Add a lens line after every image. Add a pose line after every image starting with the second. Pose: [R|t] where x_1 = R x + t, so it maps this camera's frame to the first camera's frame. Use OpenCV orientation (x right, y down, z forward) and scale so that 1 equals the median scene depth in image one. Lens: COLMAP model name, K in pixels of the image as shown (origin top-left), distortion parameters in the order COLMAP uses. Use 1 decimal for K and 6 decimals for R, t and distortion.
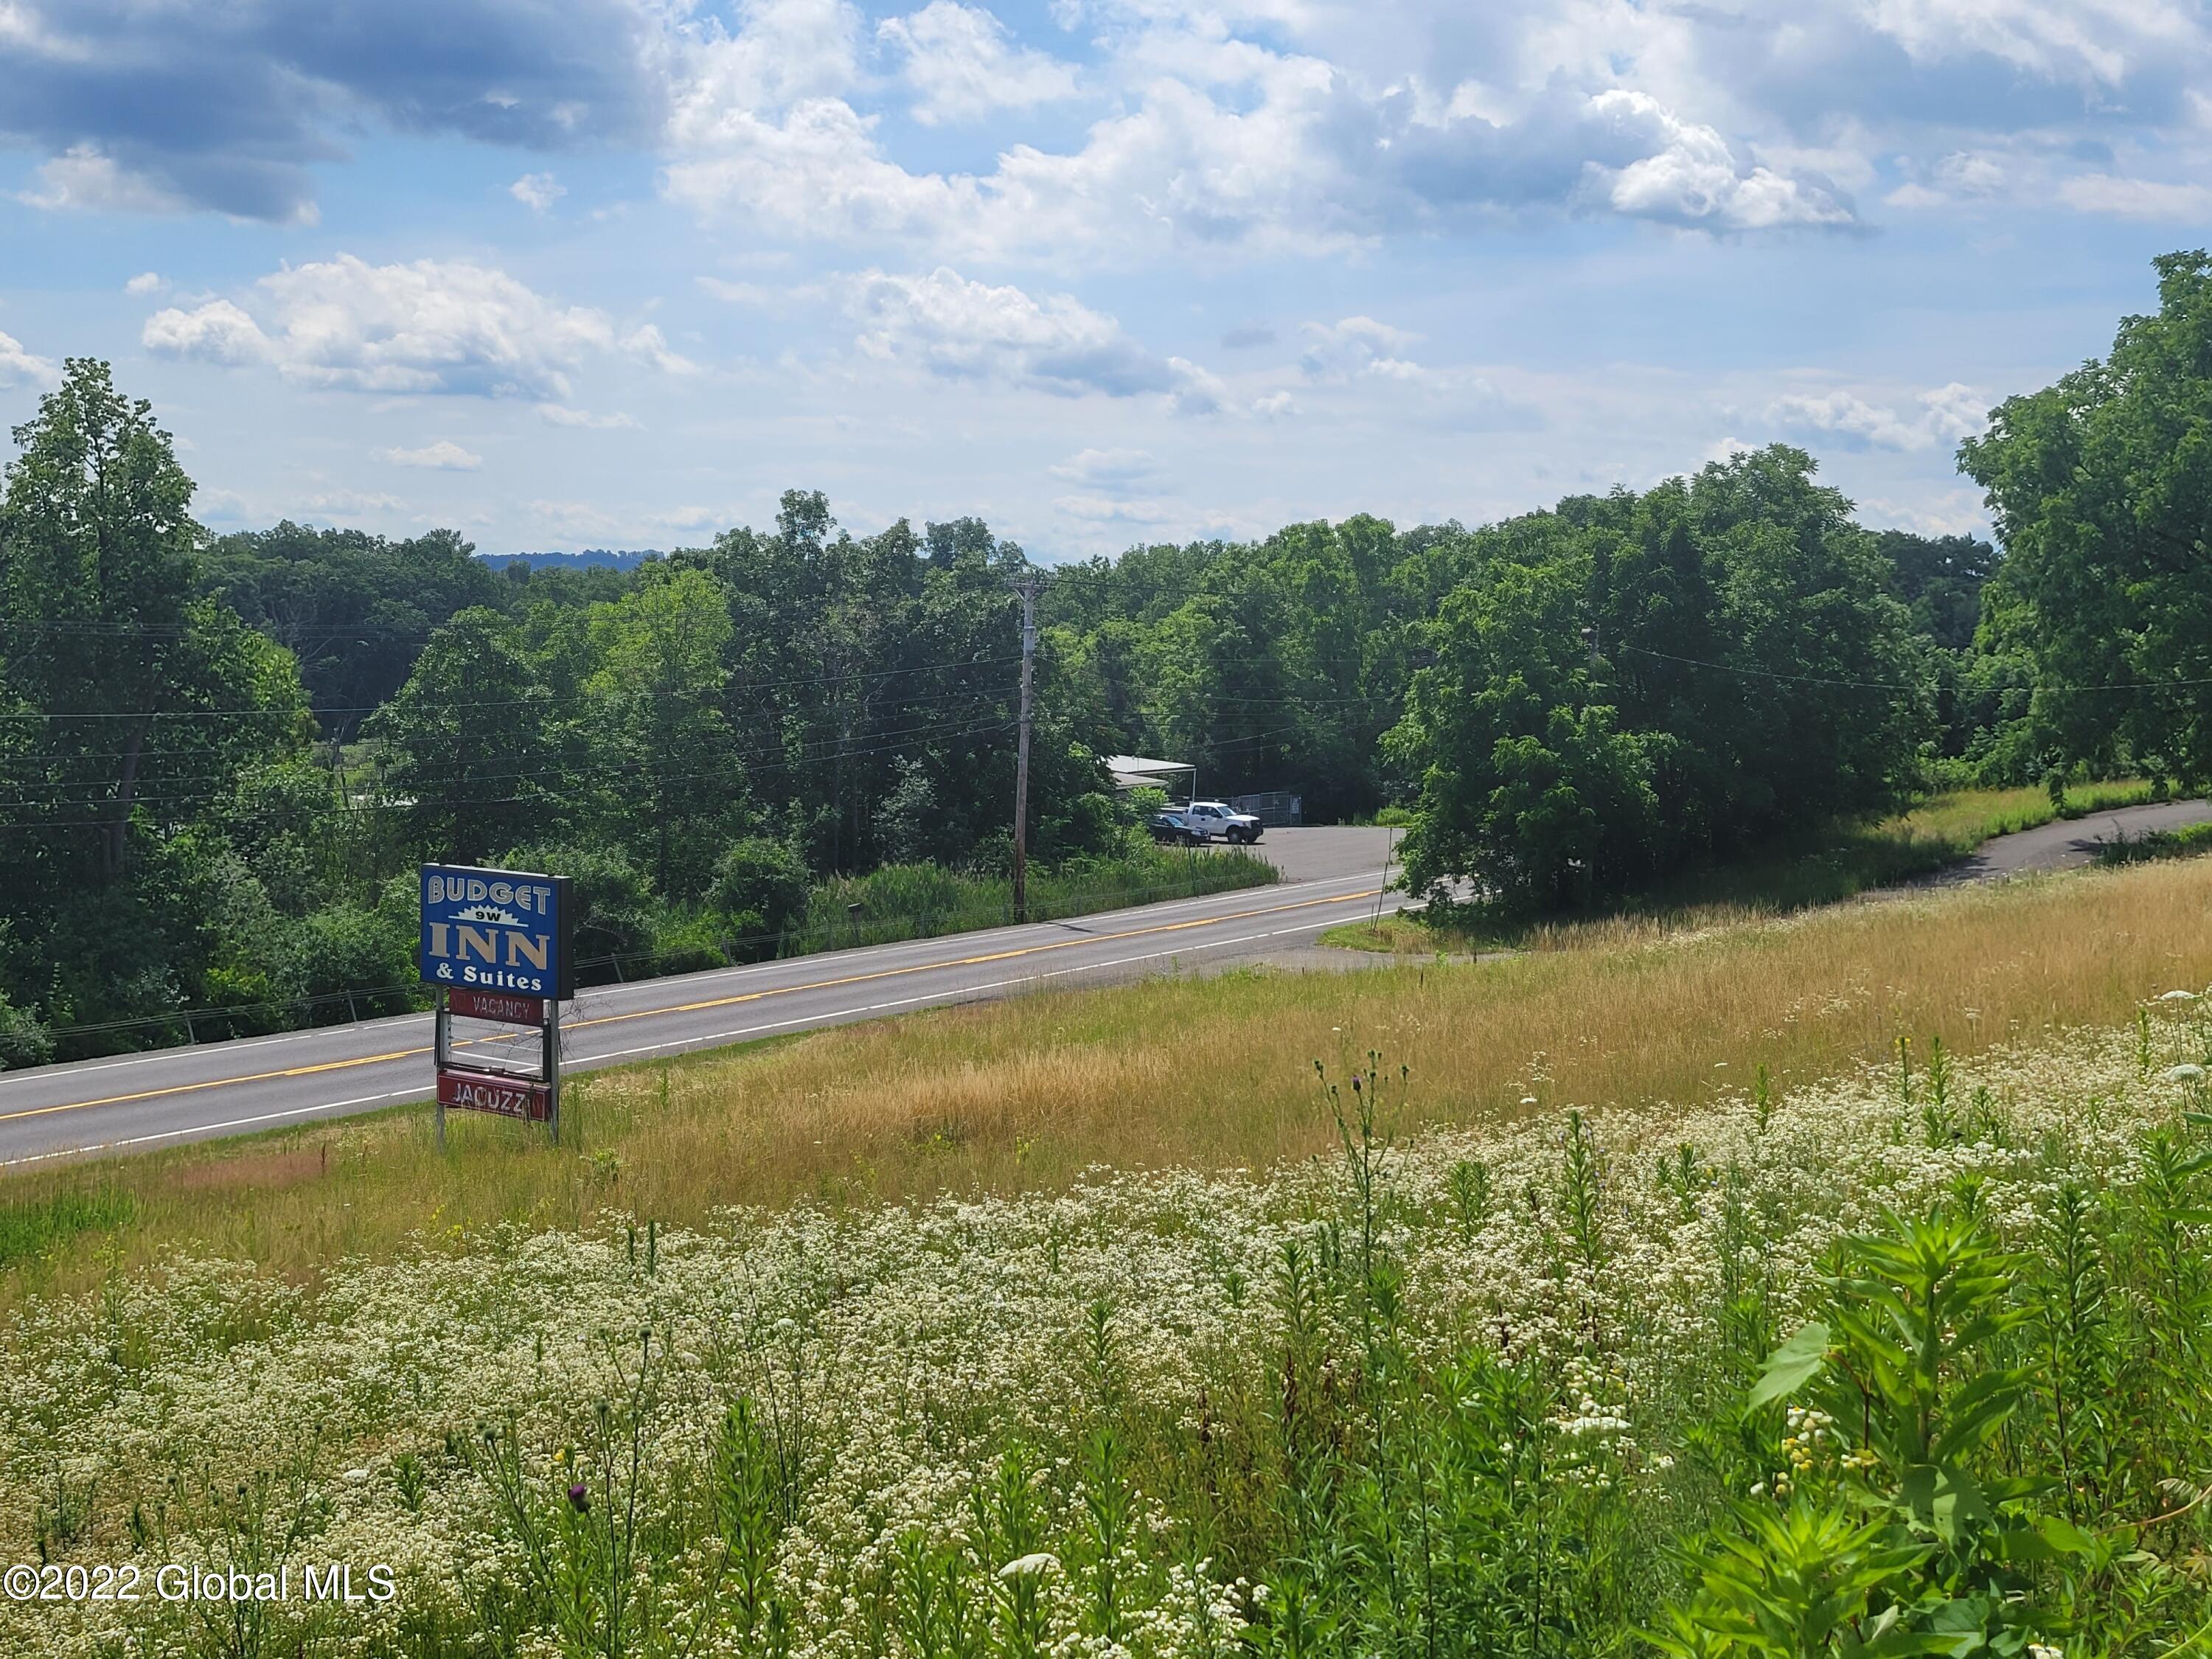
lens RADIAL K [[1653.2, 0, 1102.7], [0, 1653.2, 782.8], [0, 0, 1]] dist [0.001542, 0.004231]
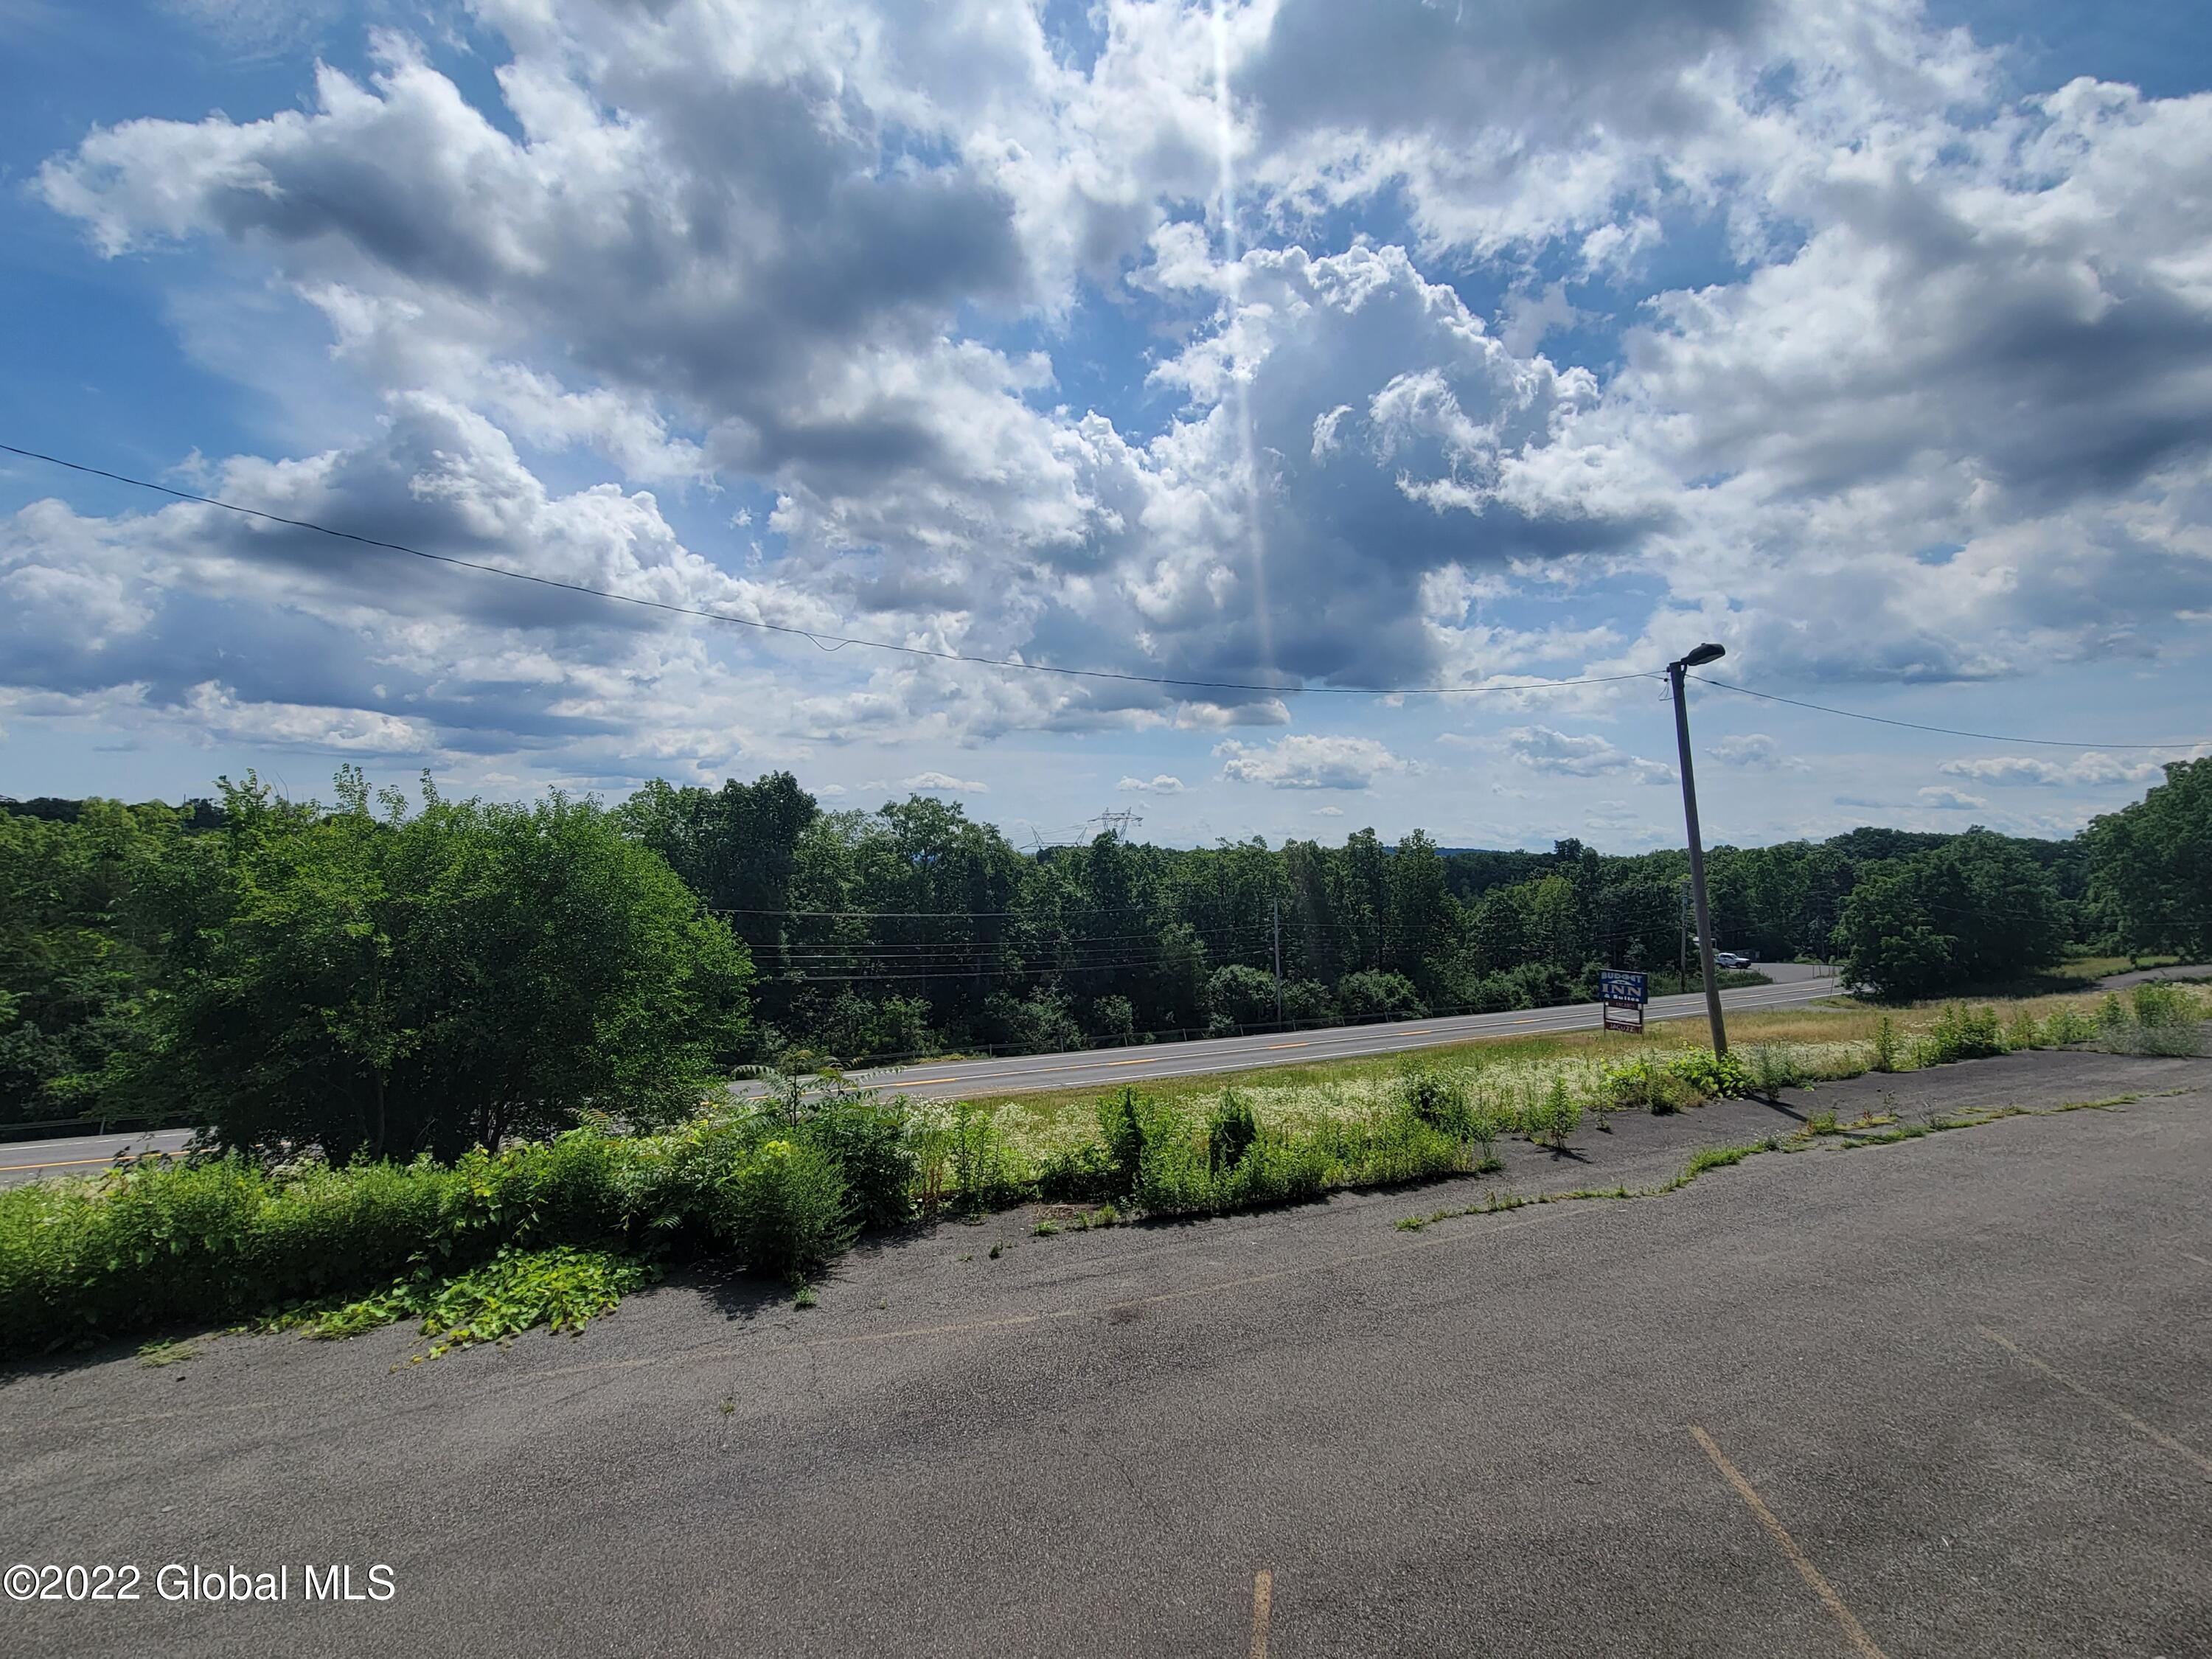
lens RADIAL K [[890.0, 0, 1100.5], [0, 890.0, 834.0], [0, 0, 1]] dist [0.000514, 0.000055]
pose [[0.941489, -0.017619, -0.336582, -0.521579], [-0.015906, 0.995198, -0.096586, -0.032248], [0.336668, 0.096288, 0.936687, -0.954717]]
